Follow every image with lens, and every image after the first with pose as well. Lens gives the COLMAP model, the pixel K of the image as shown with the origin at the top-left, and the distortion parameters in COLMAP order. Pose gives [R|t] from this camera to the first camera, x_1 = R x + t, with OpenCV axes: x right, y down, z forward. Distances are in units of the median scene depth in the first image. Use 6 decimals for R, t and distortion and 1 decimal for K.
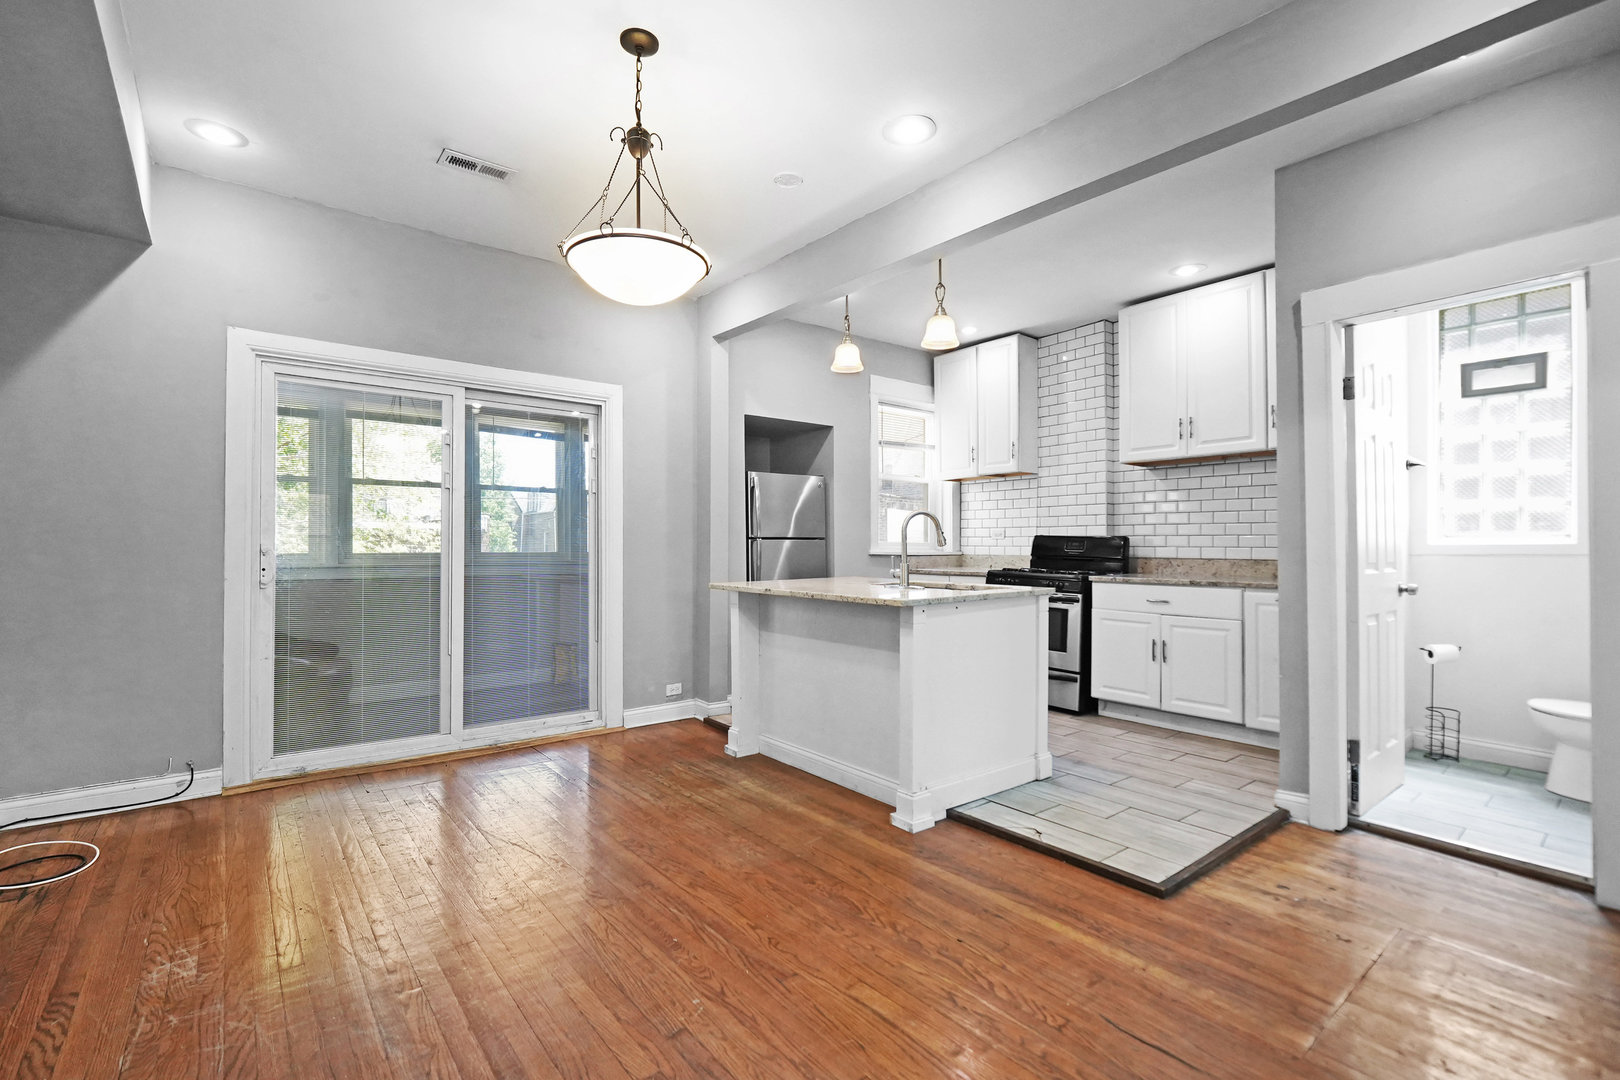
lens RADIAL K [[710.0, 0, 802.5], [0, 710.0, 545.5], [0, 0, 1]] dist [-0.014161, 0.002375]
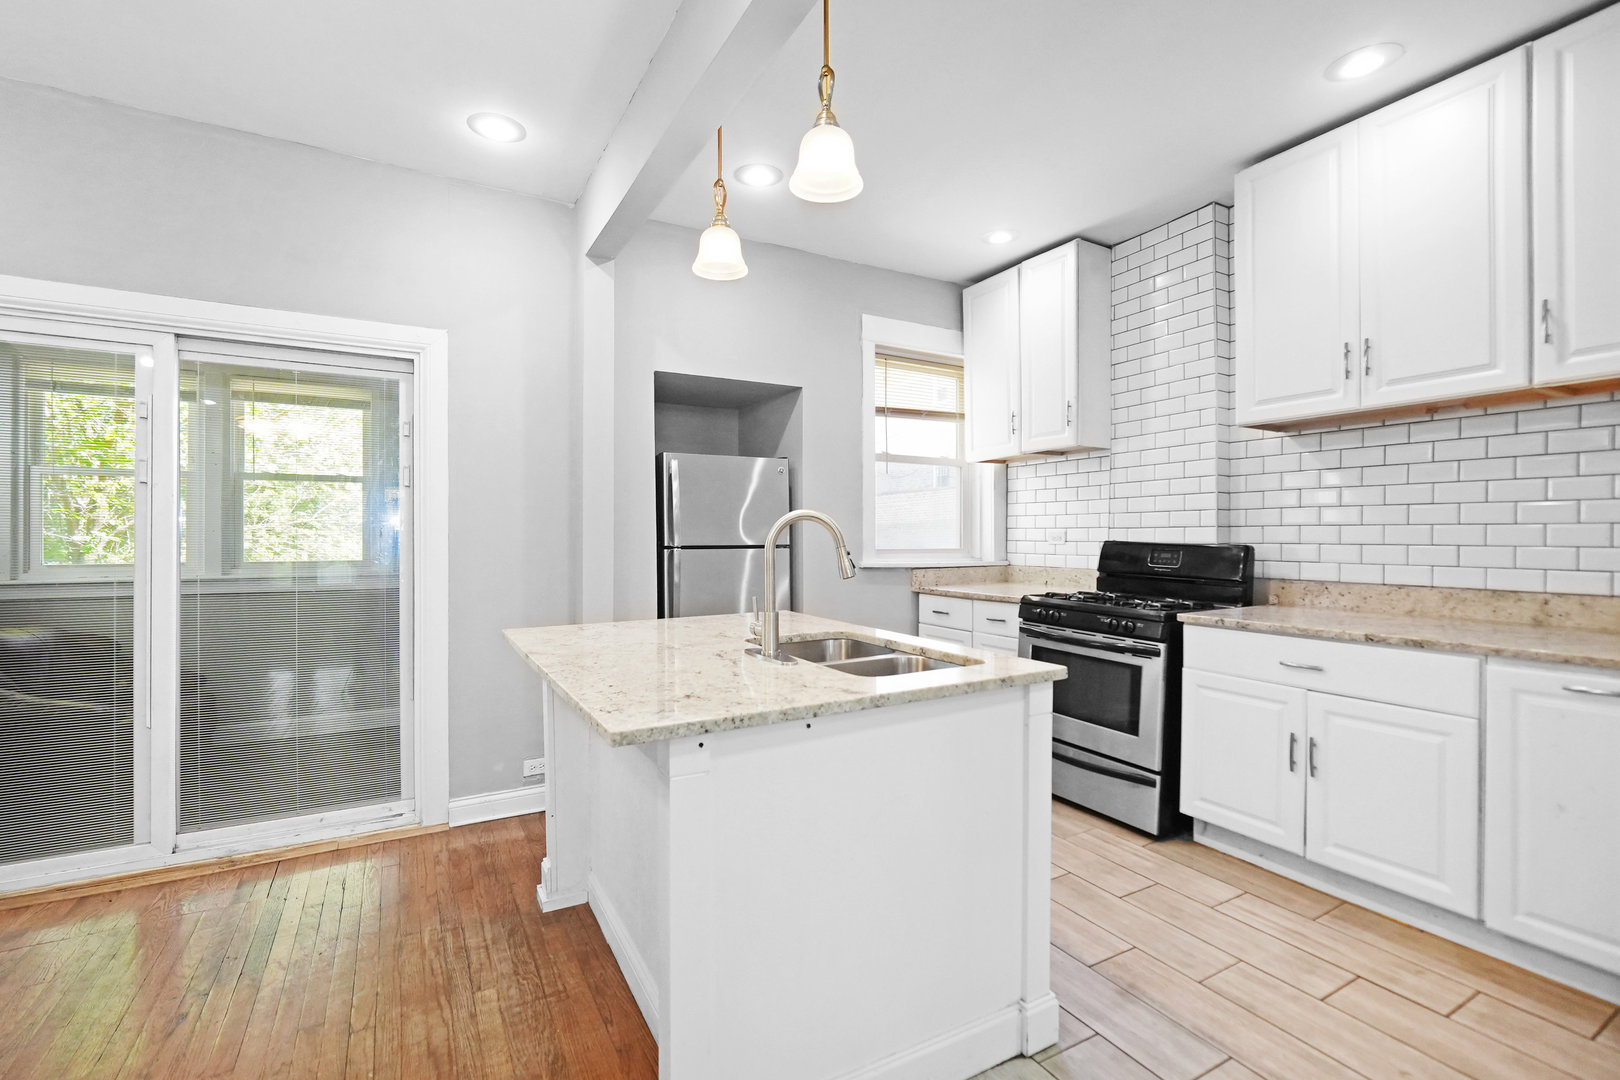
lens RADIAL K [[710.0, 0, 801.2], [0, 710.0, 543.6], [0, 0, 1]] dist [-0.014161, 0.002375]
pose [[0.986590, -0.000222, -0.163216, 0.185405], [0.001824, 0.999952, 0.009665, -0.022401], [0.163206, -0.009834, 0.986543, 0.352181]]
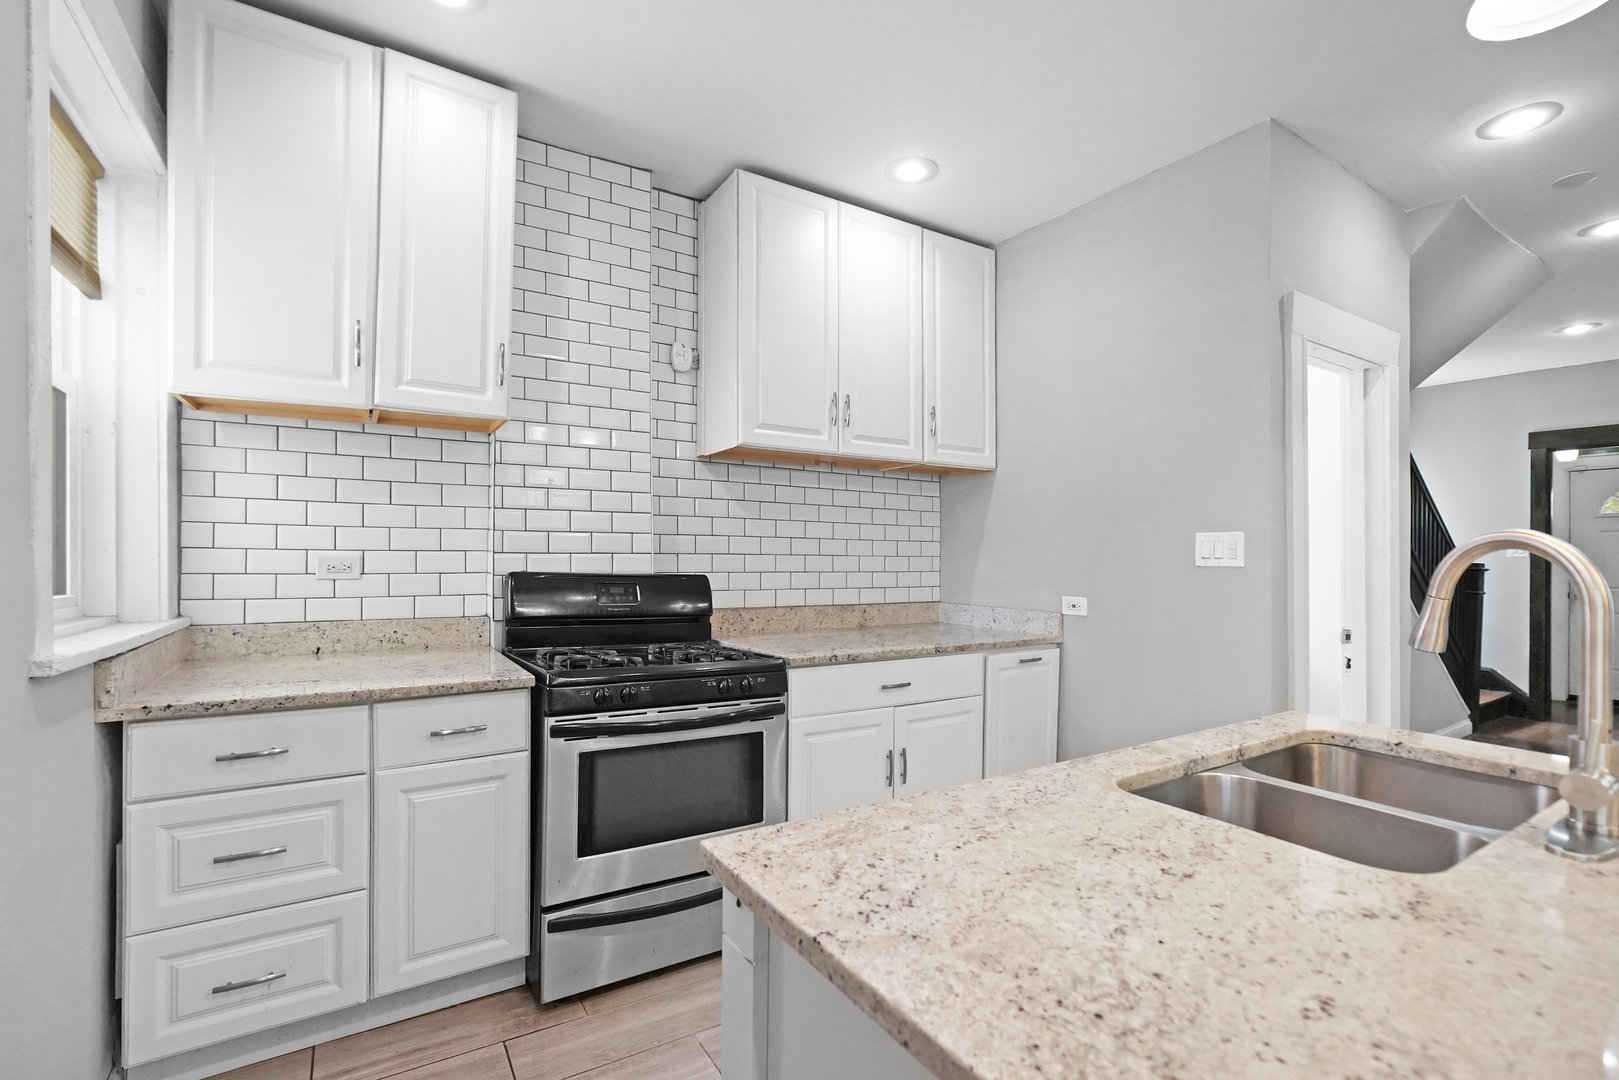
lens RADIAL K [[709.6, 0, 810.2], [0, 709.6, 554.7], [0, 0, 1]] dist [-0.014161, 0.002375]
pose [[0.110187, 0.004750, 0.993900, -0.104780], [-0.004030, 0.999982, -0.004332, -0.028791], [-0.993903, -0.003529, 0.110204, 0.921216]]
